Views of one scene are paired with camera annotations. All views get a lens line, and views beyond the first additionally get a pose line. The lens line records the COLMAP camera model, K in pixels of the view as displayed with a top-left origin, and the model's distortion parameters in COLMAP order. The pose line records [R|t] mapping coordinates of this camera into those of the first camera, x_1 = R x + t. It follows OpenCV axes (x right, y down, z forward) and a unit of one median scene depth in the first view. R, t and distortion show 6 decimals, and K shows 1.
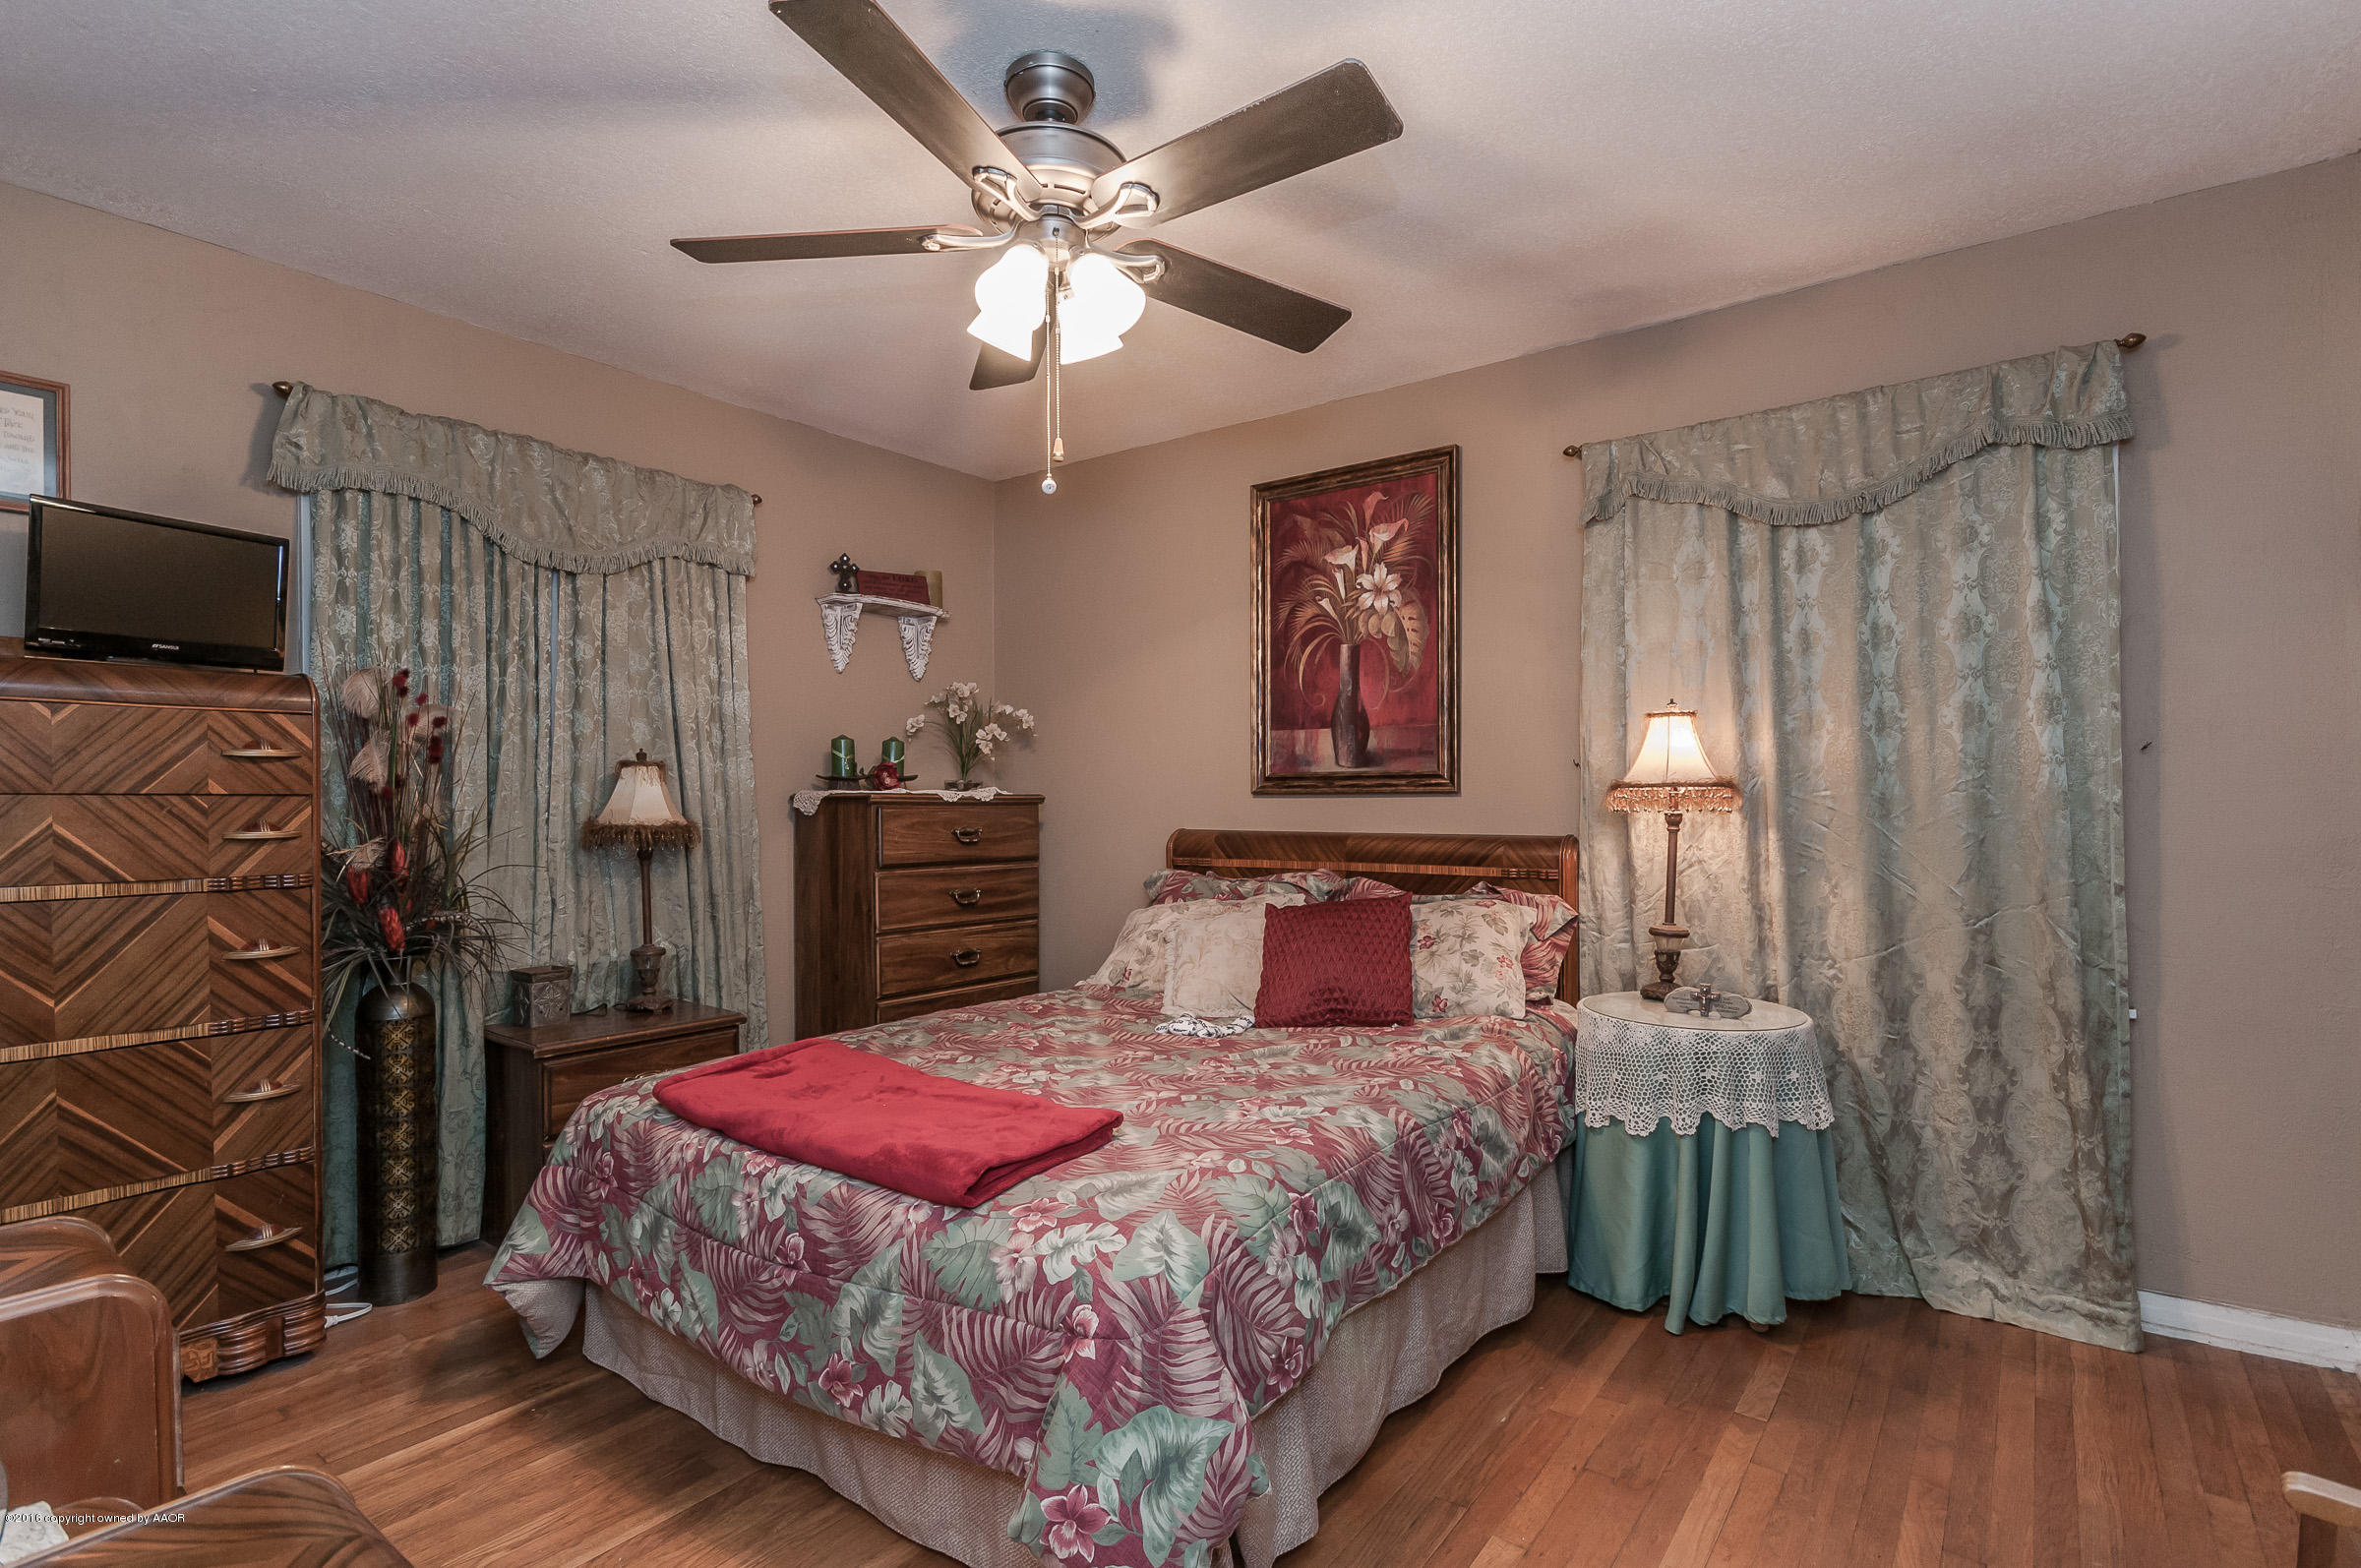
lens RADIAL K [[1103.2, 0, 1202.6], [0, 1103.2, 804.2], [0, 0, 1]] dist [0.003885, -0.003347]
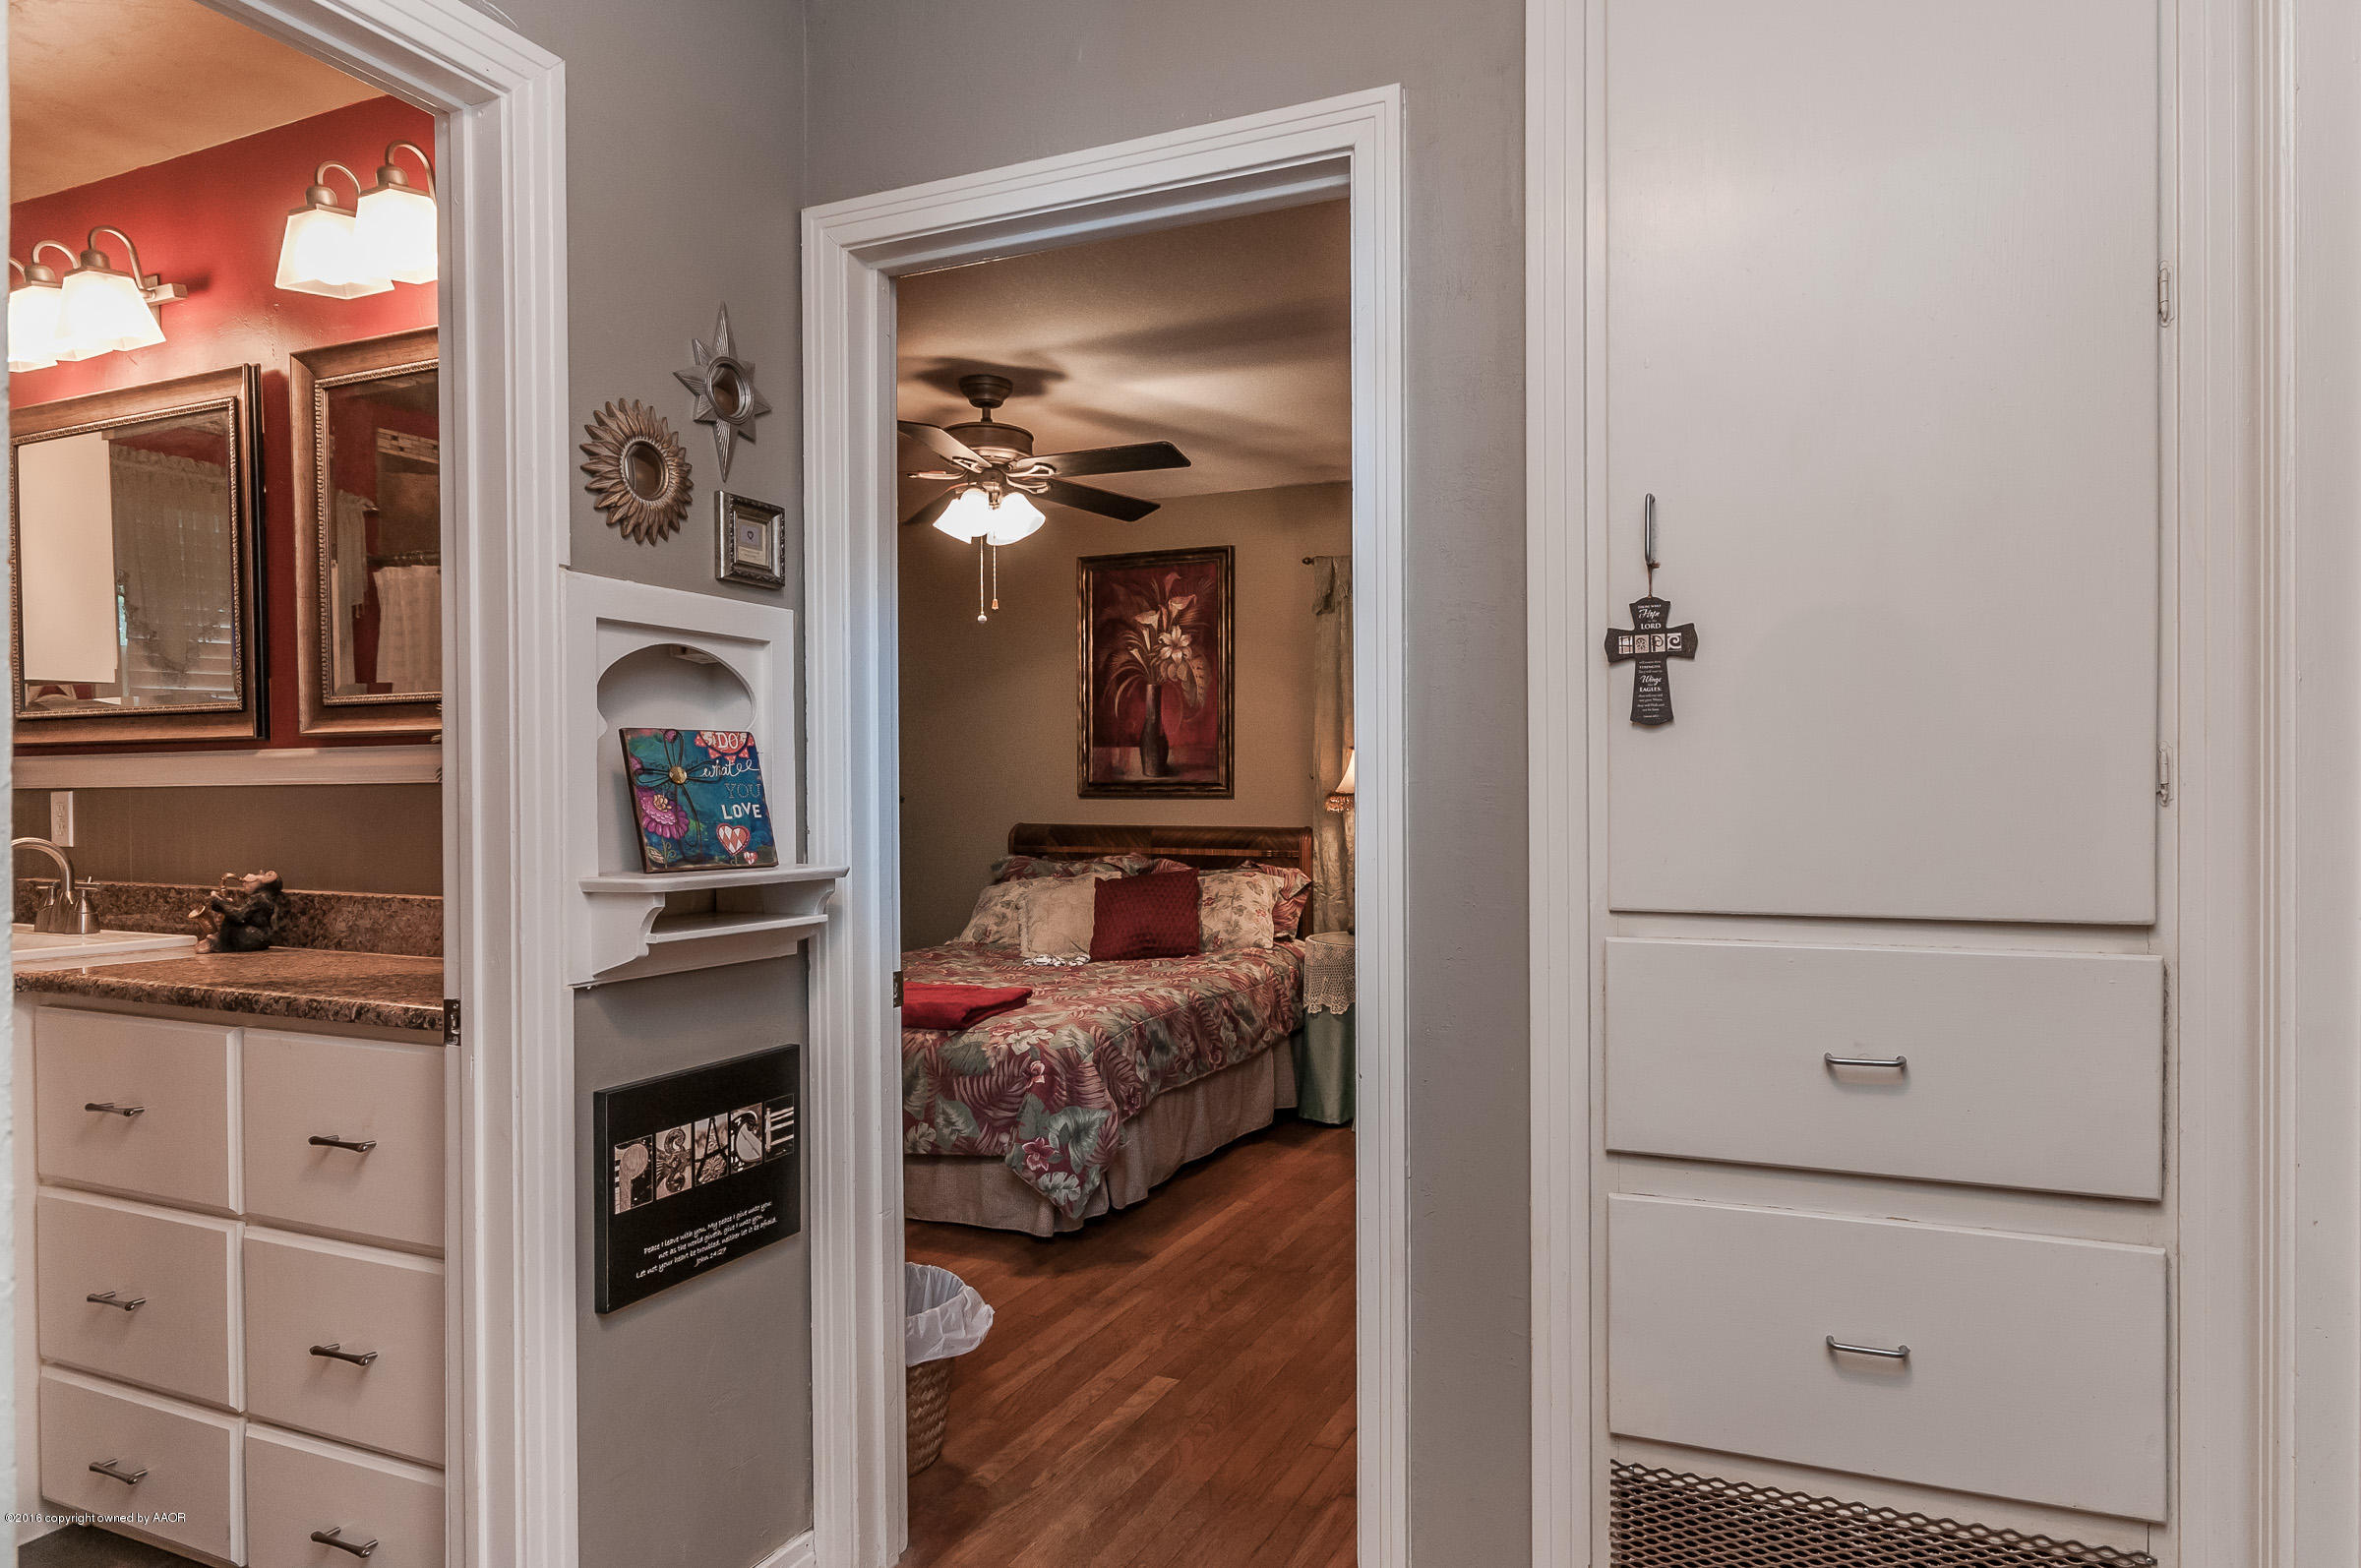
lens RADIAL K [[1358.0, 0, 1186.9], [0, 1358.0, 805.3], [0, 0, 1]] dist [0.004592, -0.002707]
pose [[0.985138, -0.003063, 0.171735, -0.135777], [0.000844, 0.999915, 0.012991, -0.024645], [-0.171761, -0.012653, 0.985057, -0.775522]]
